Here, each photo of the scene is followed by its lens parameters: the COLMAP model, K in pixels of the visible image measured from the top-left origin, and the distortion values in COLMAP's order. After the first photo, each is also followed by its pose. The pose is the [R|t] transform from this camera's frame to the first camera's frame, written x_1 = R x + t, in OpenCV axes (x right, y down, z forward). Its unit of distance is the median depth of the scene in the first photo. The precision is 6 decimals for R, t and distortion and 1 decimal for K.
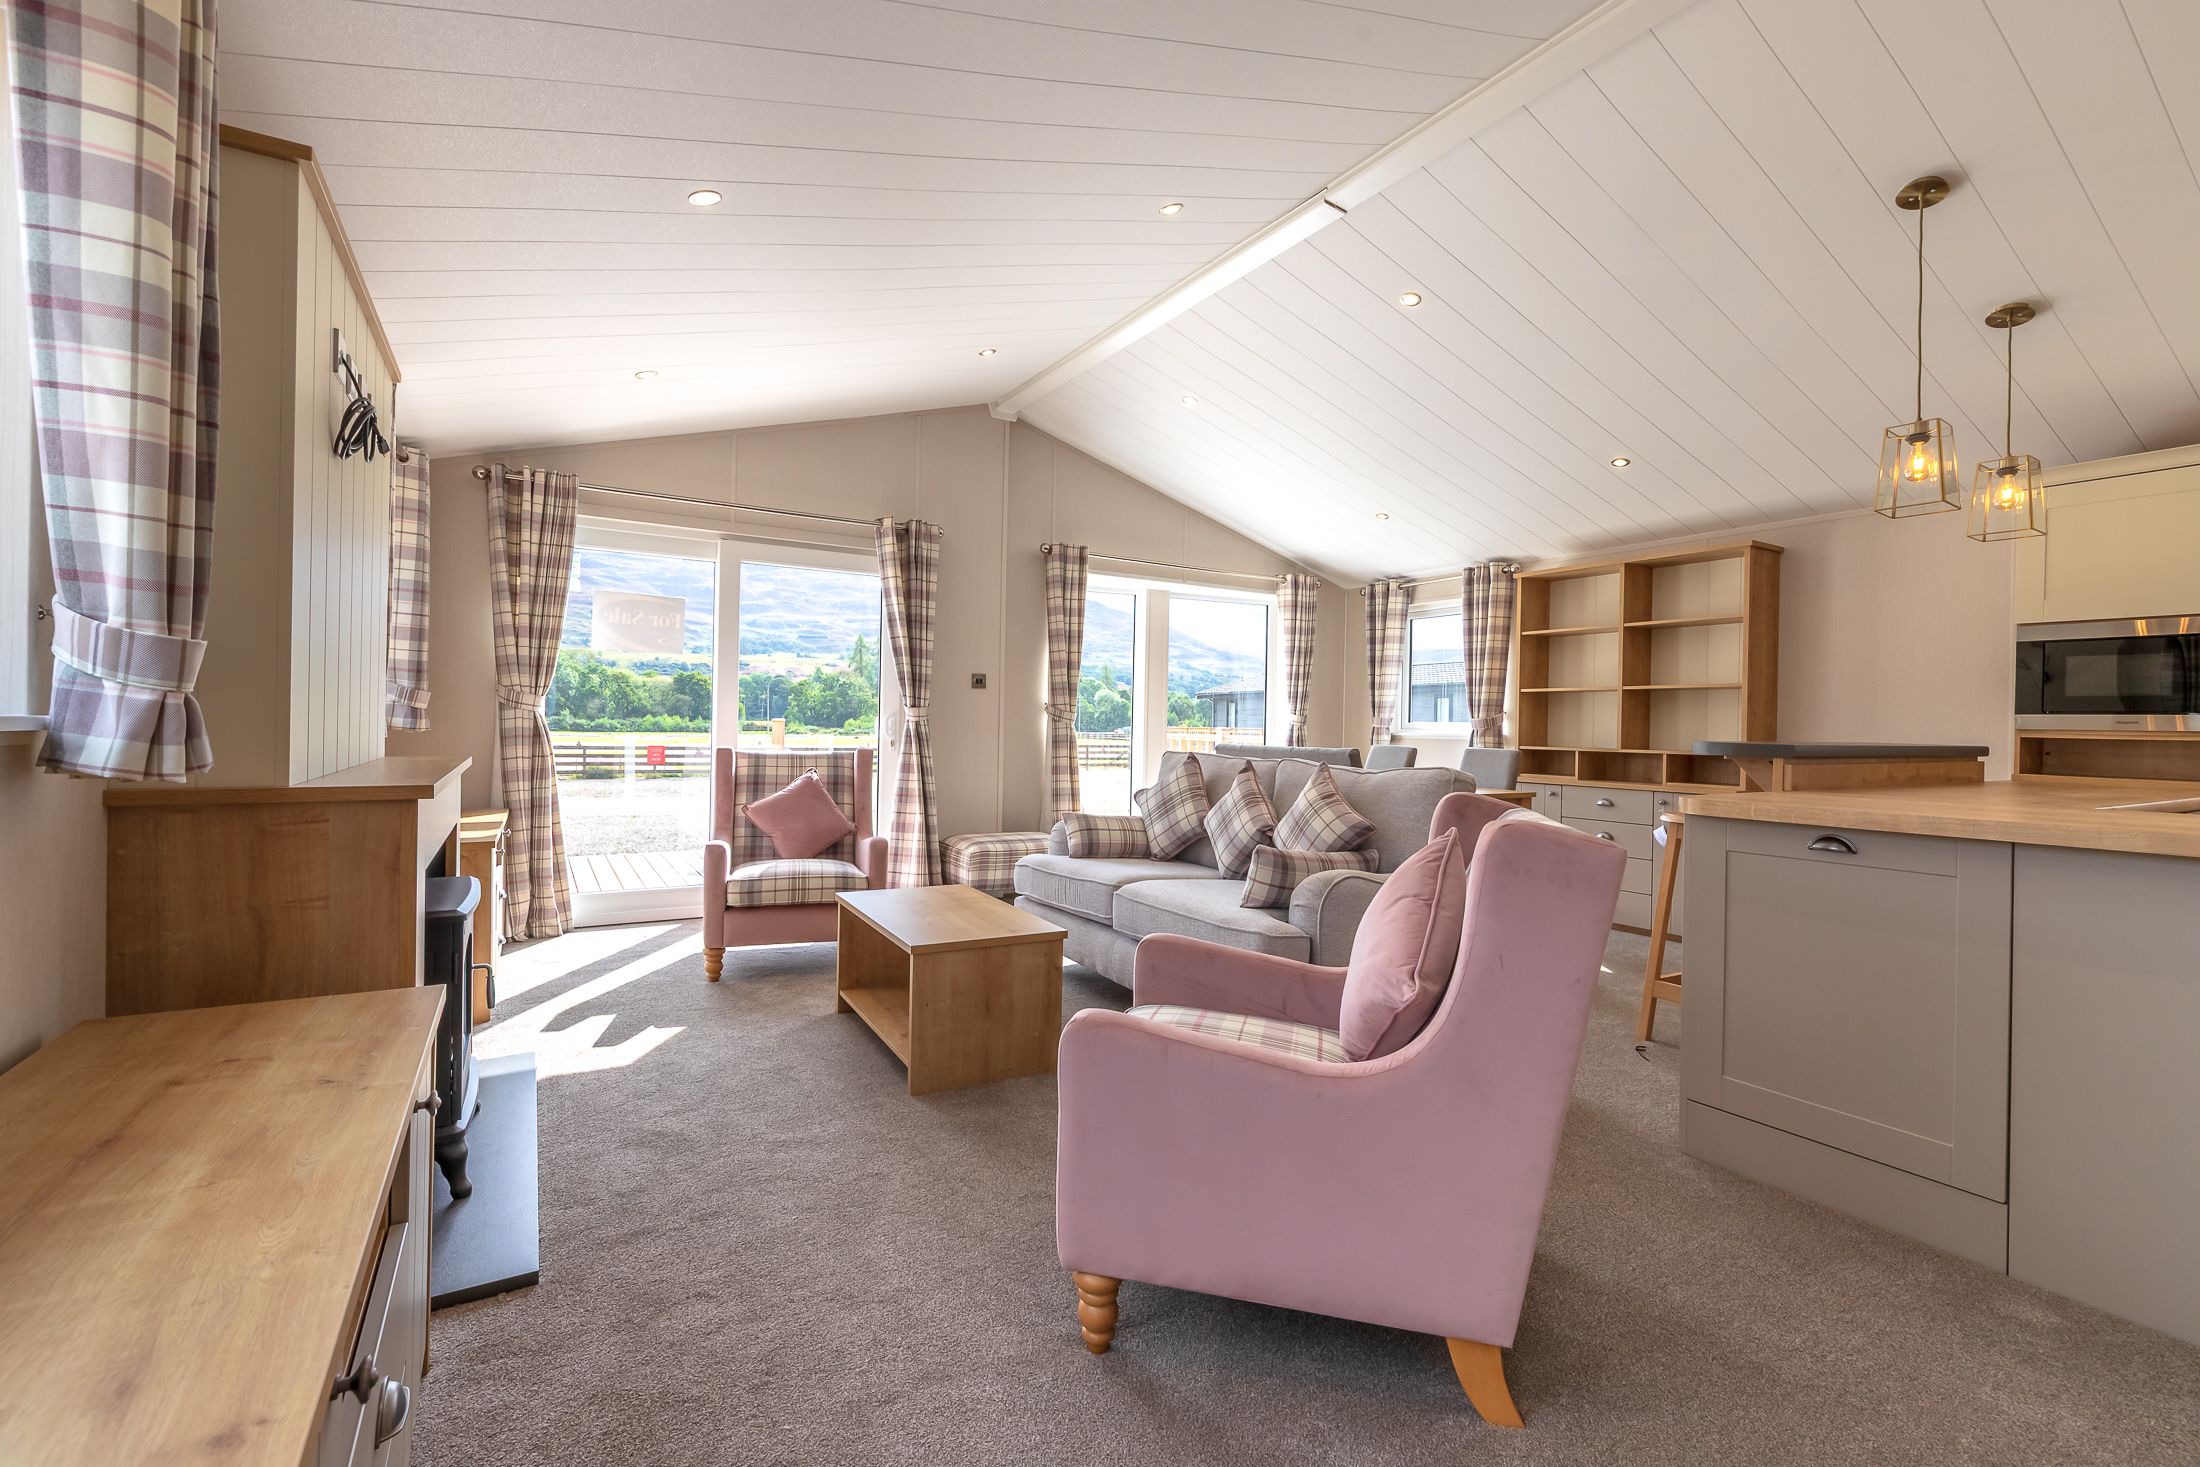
lens RADIAL K [[938.7, 0, 1095.8], [0, 938.7, 725.6], [0, 0, 1]] dist [-0.001342, -0.001158]
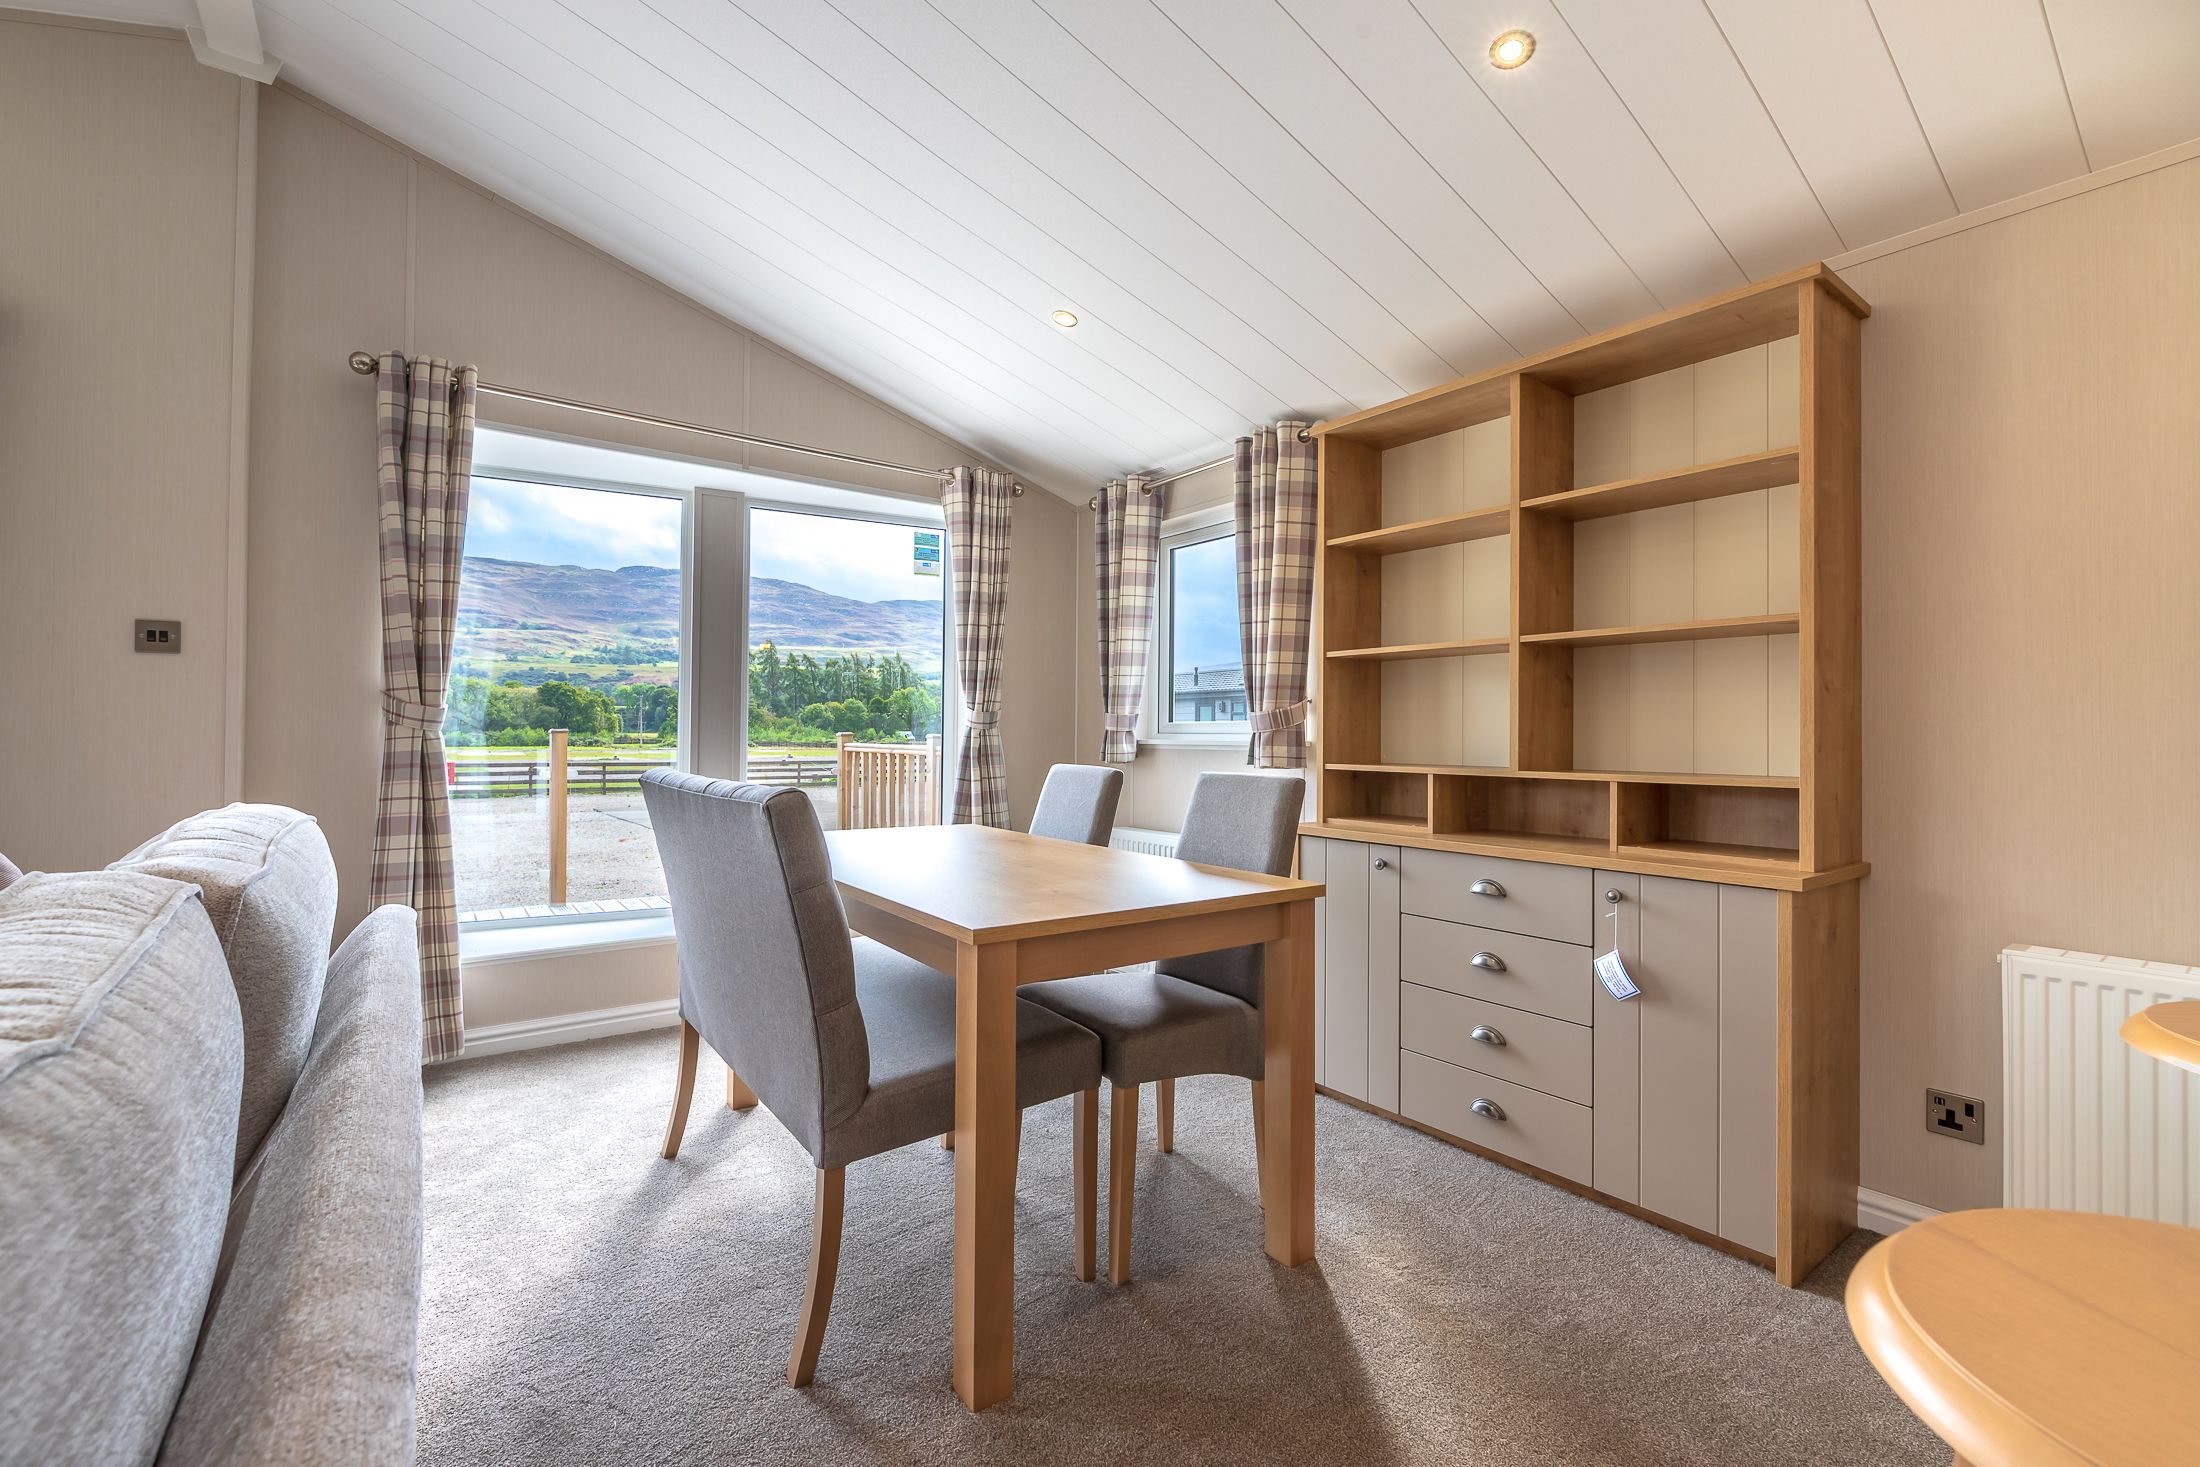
lens RADIAL K [[940.7, 0, 1086.8], [0, 940.7, 721.4], [0, 0, 1]] dist [-0.000966, 0.000051]
pose [[0.995288, -0.009145, 0.096533, 0.292838], [0.010418, 0.999865, -0.012685, 0.004316], [-0.096404, 0.013631, 0.995249, 0.539538]]
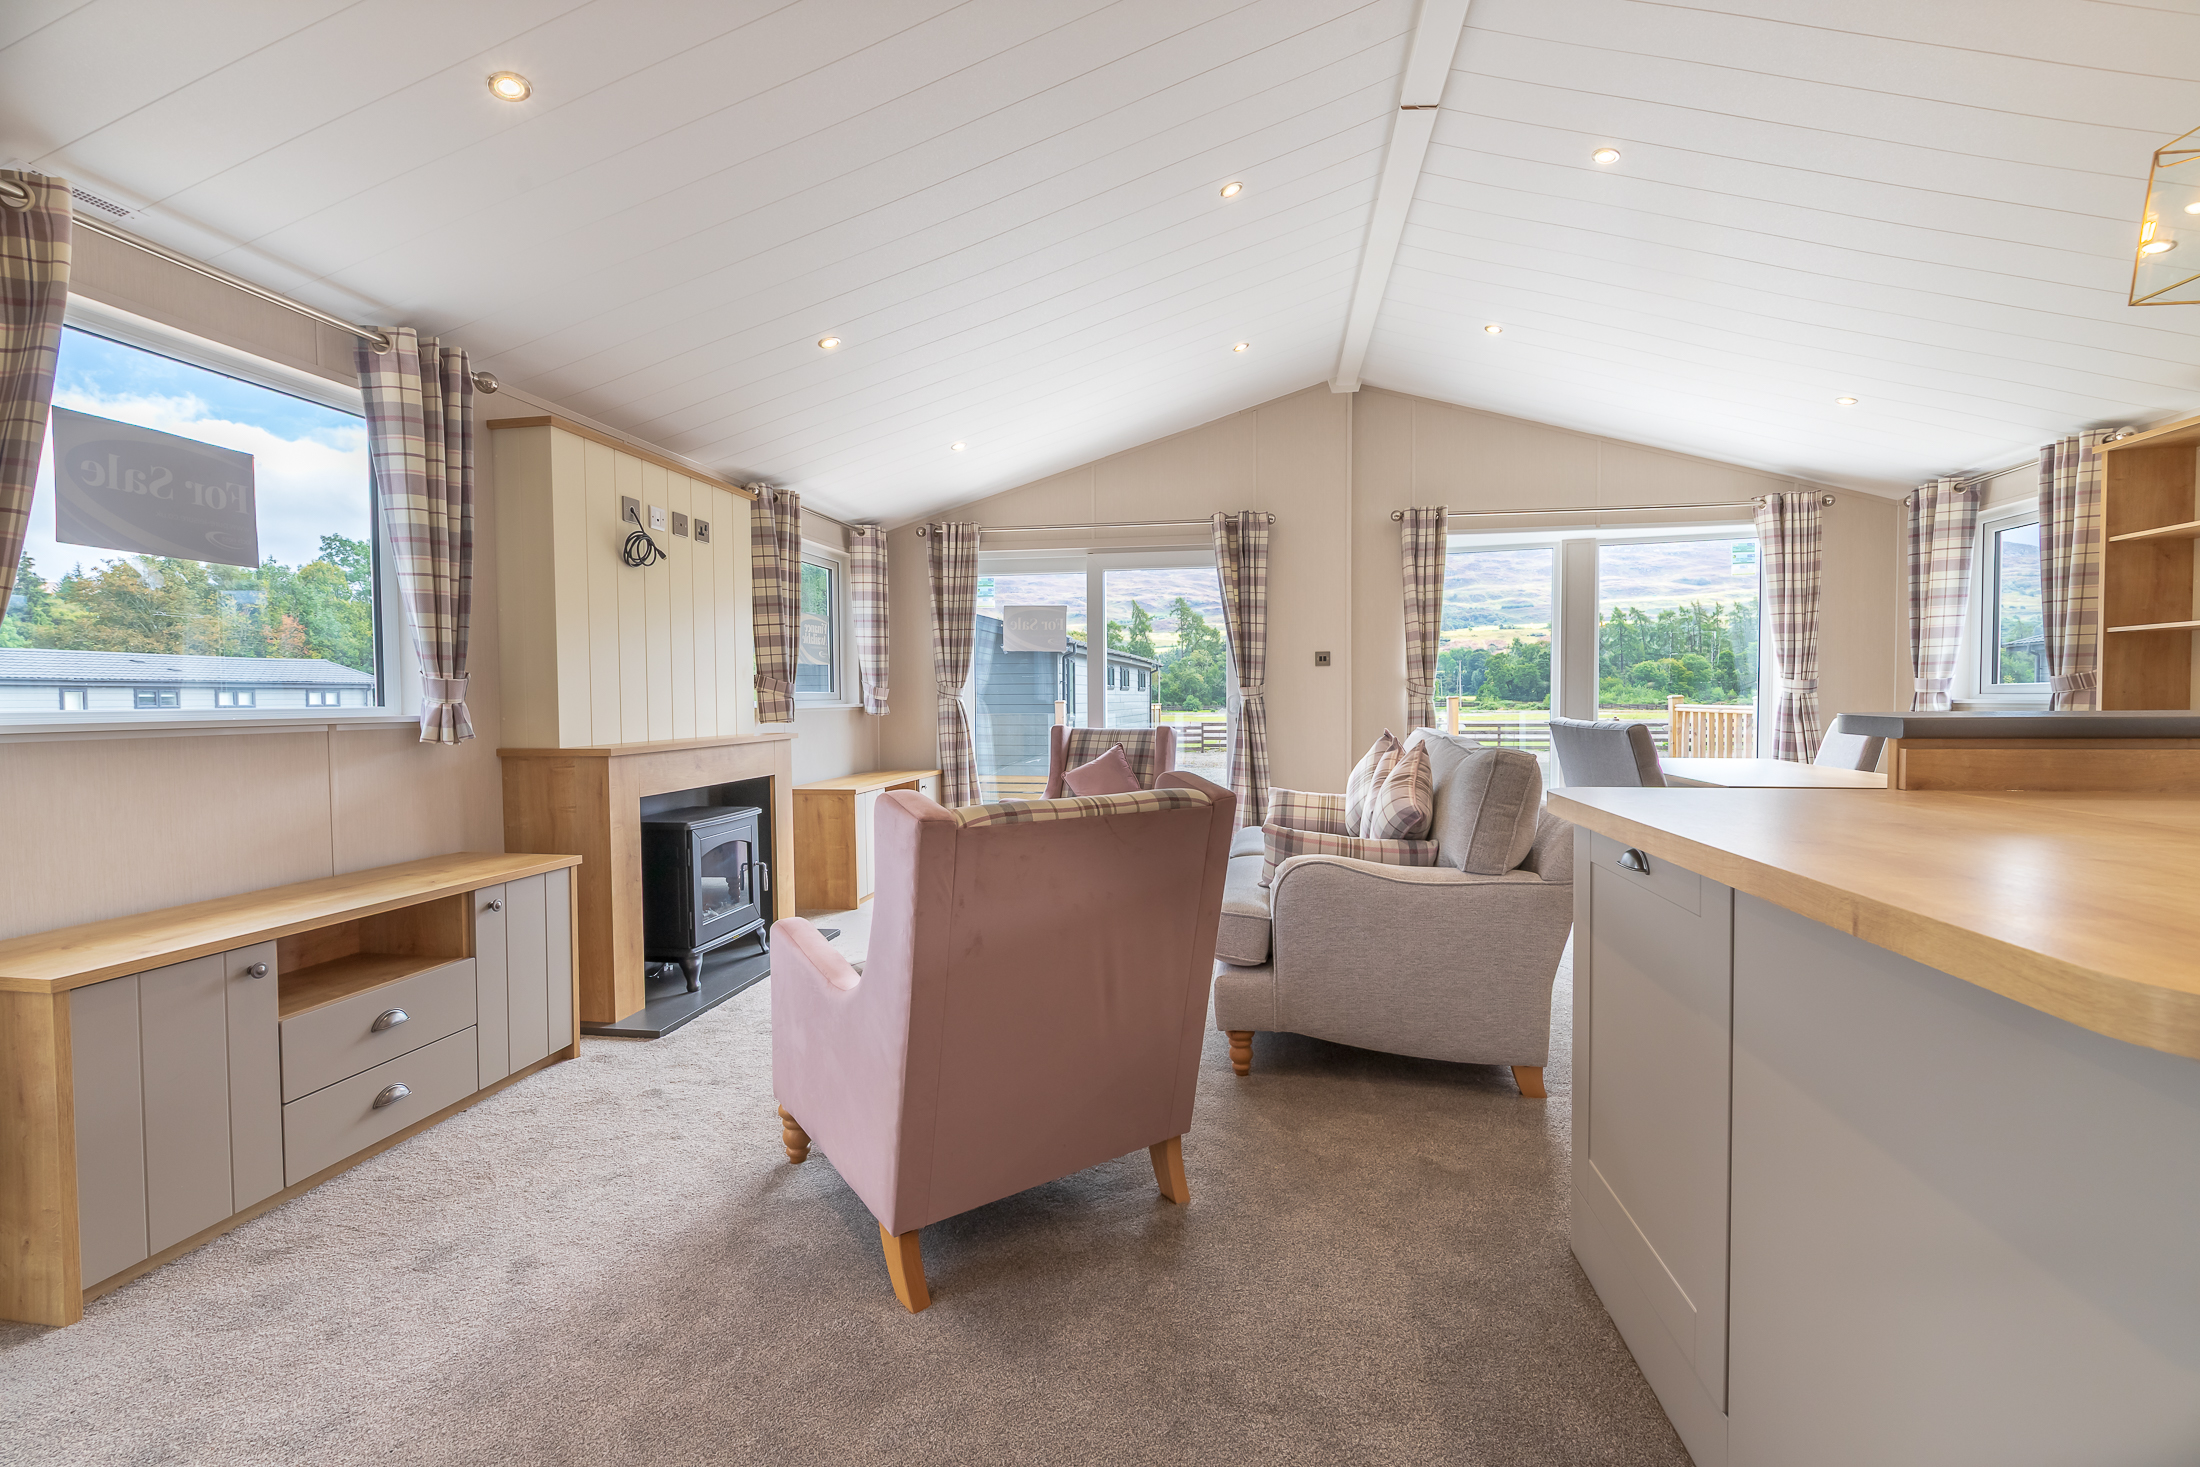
lens RADIAL K [[938.7, 0, 1095.8], [0, 938.7, 725.6], [0, 0, 1]] dist [-0.001342, -0.001158]
pose [[0.755078, -0.003765, -0.655624, 0.376178], [0.020757, 0.999620, 0.018165, 0.001563], [0.655306, -0.027325, 0.754869, 0.078063]]
